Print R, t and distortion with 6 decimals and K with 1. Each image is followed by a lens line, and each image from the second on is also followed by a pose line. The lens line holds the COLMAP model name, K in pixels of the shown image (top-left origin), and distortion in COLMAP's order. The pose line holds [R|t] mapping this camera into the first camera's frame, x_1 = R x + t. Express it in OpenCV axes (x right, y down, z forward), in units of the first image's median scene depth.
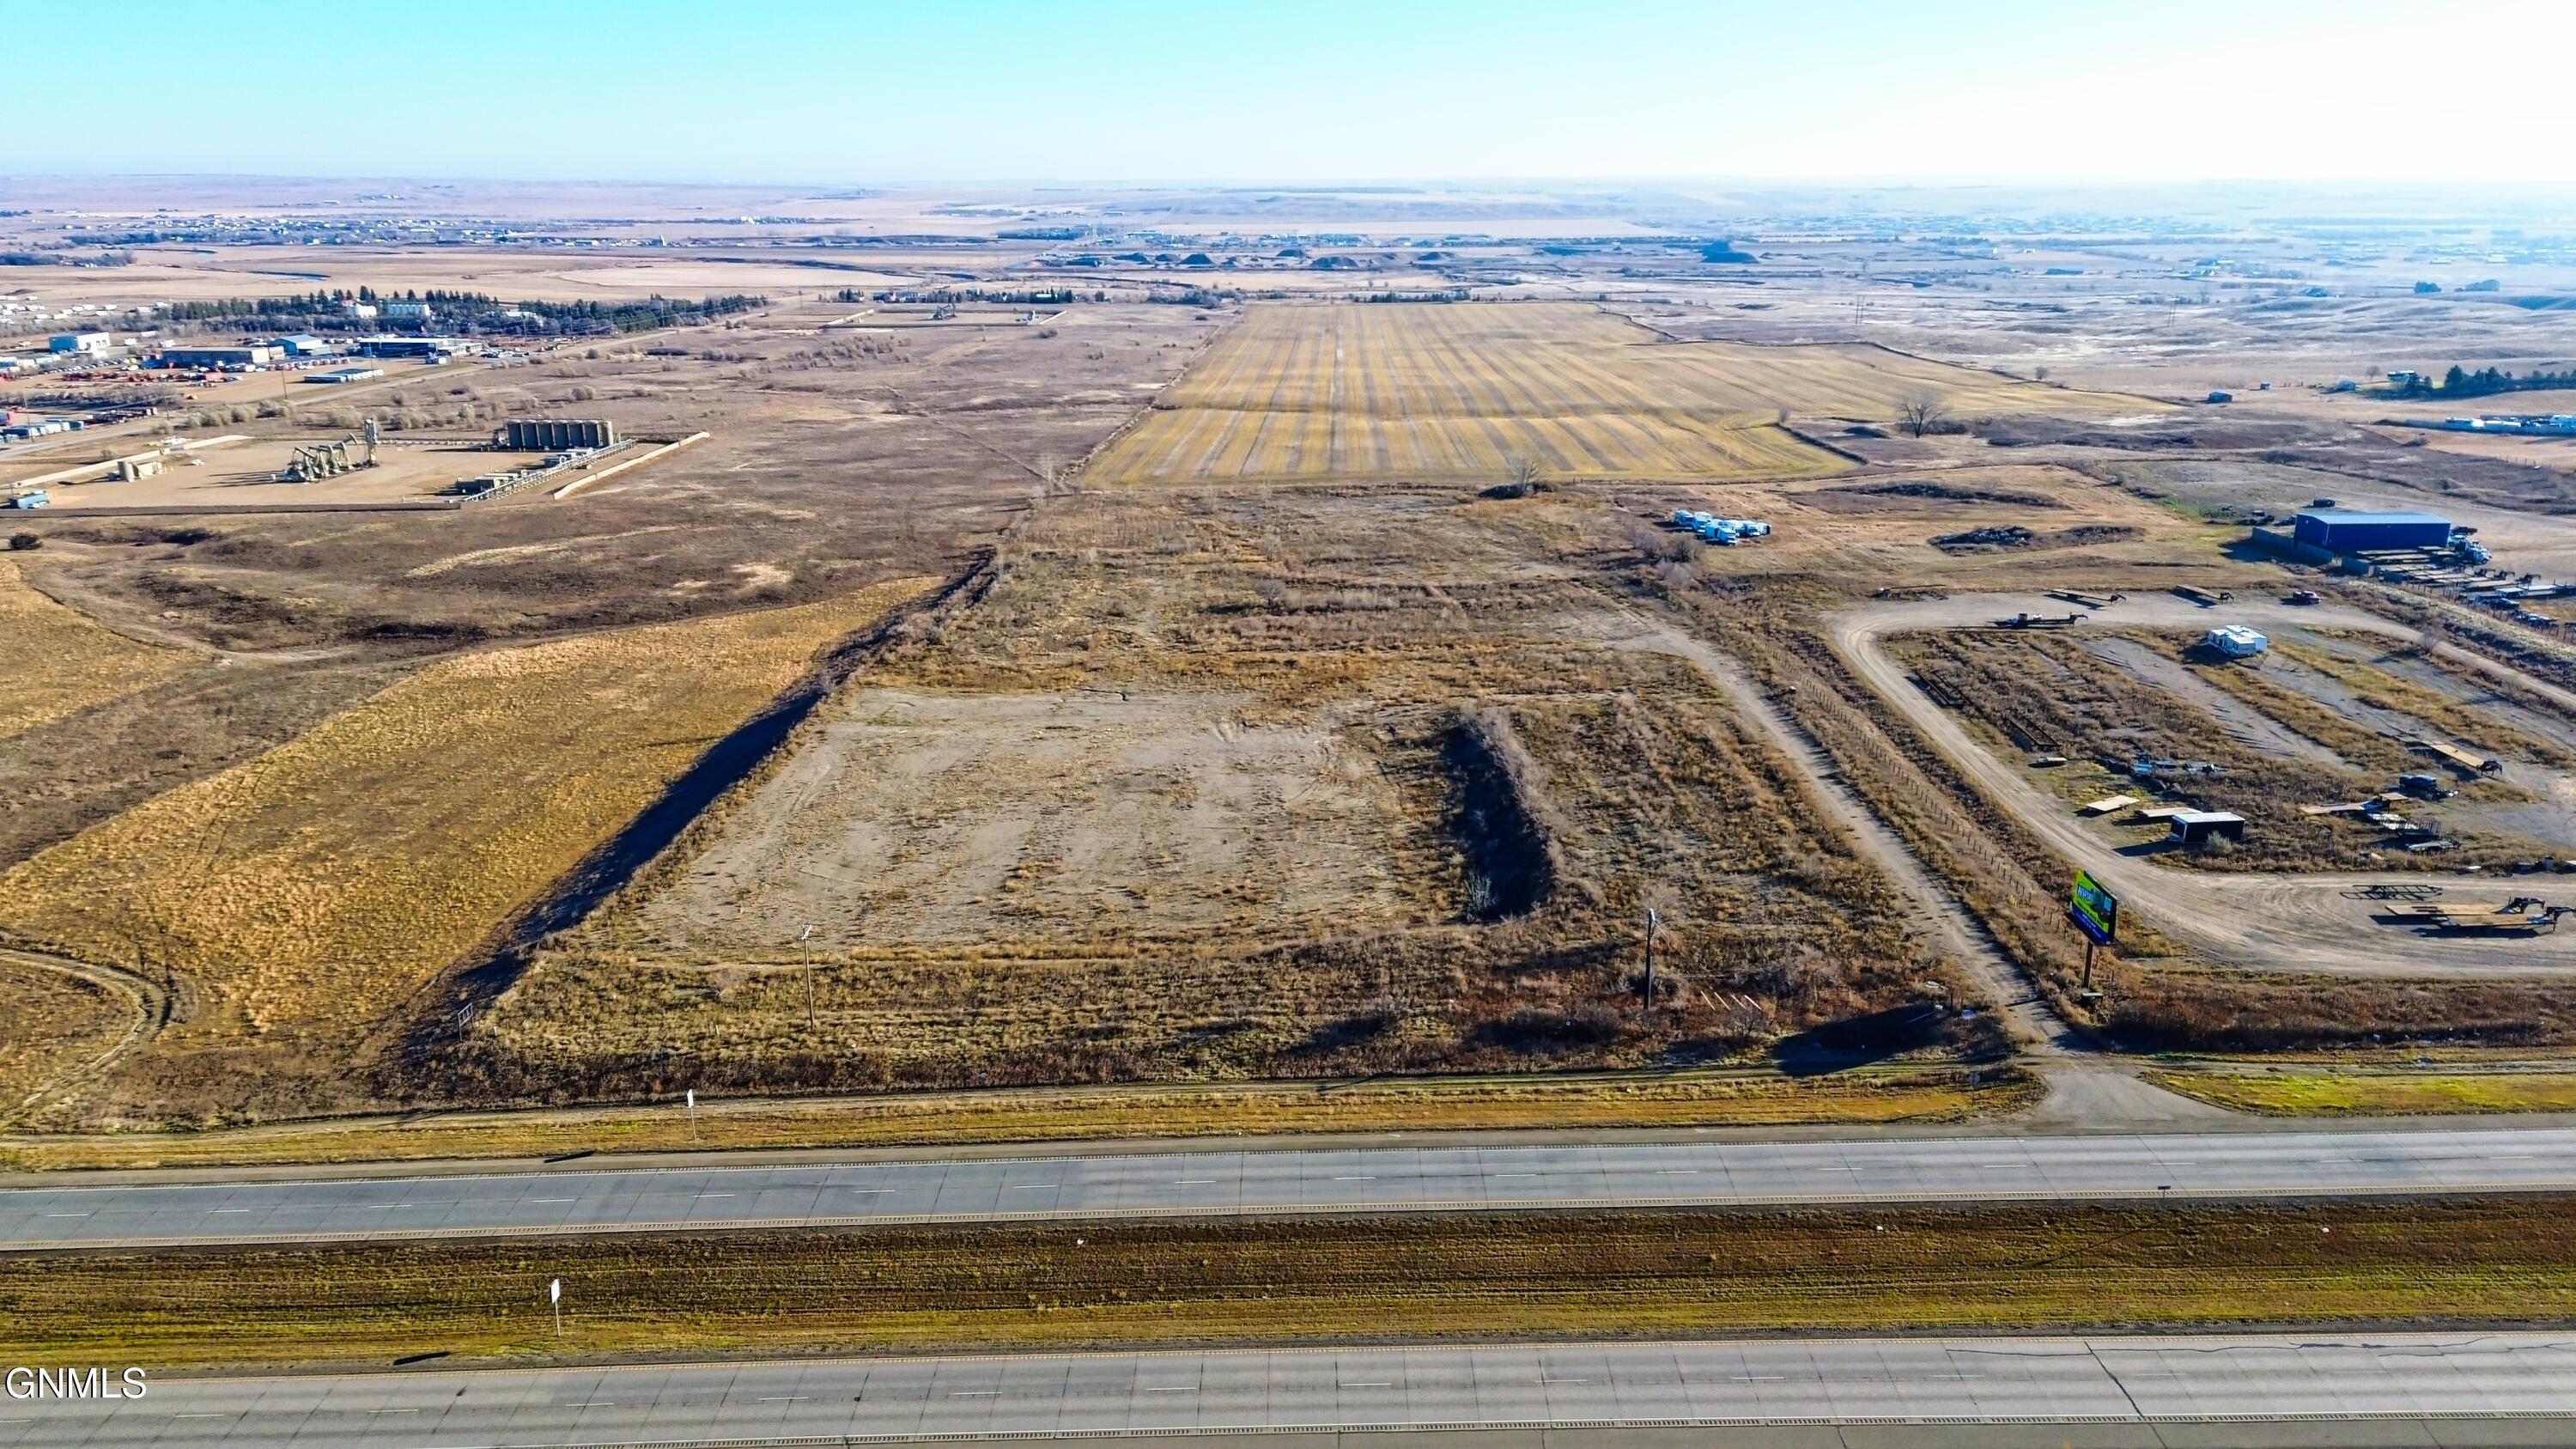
lens RADIAL K [[1809.6, 0, 1286.3], [0, 1809.6, 712.5], [0, 0, 1]] dist [0.079519, -0.073632]
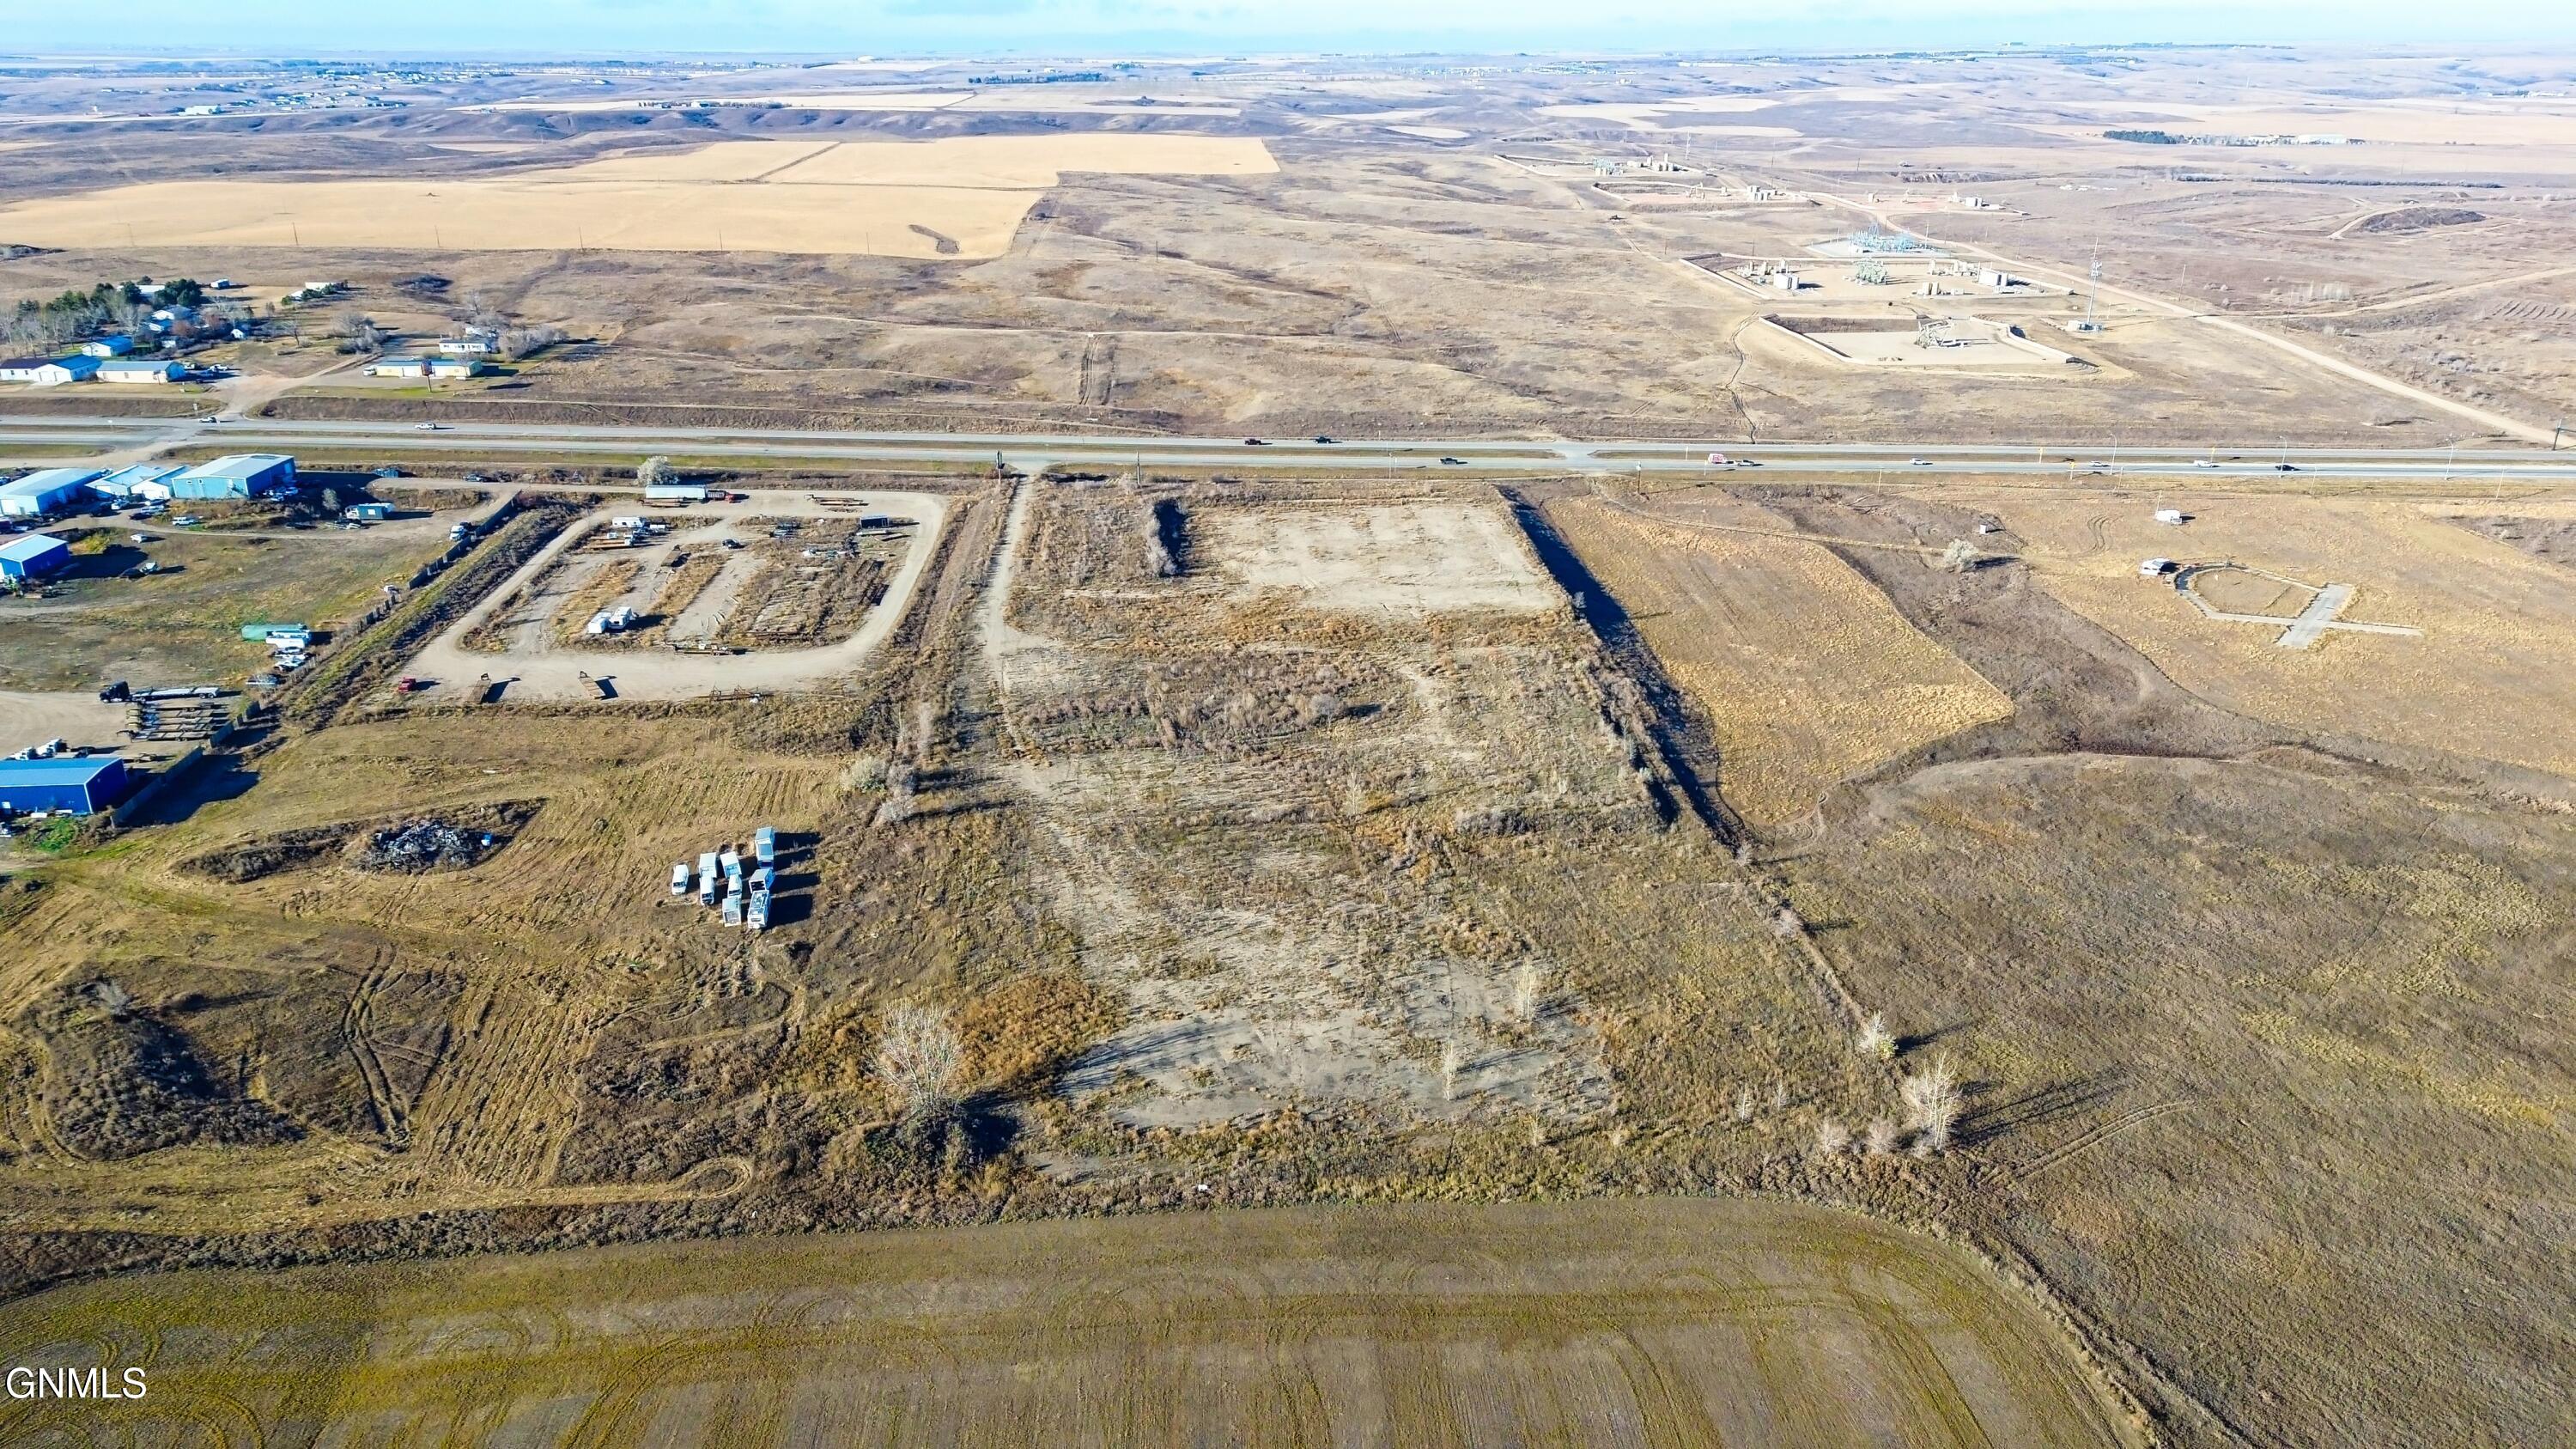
lens RADIAL K [[1809.6, 0, 1286.3], [0, 1809.6, 712.5], [0, 0, 1]] dist [0.079519, -0.073632]
pose [[-0.996352, 0.031701, -0.079229, 0.130275], [-0.021242, 0.807082, 0.590057, -0.916539], [0.082650, 0.589587, -0.803465, 2.472276]]
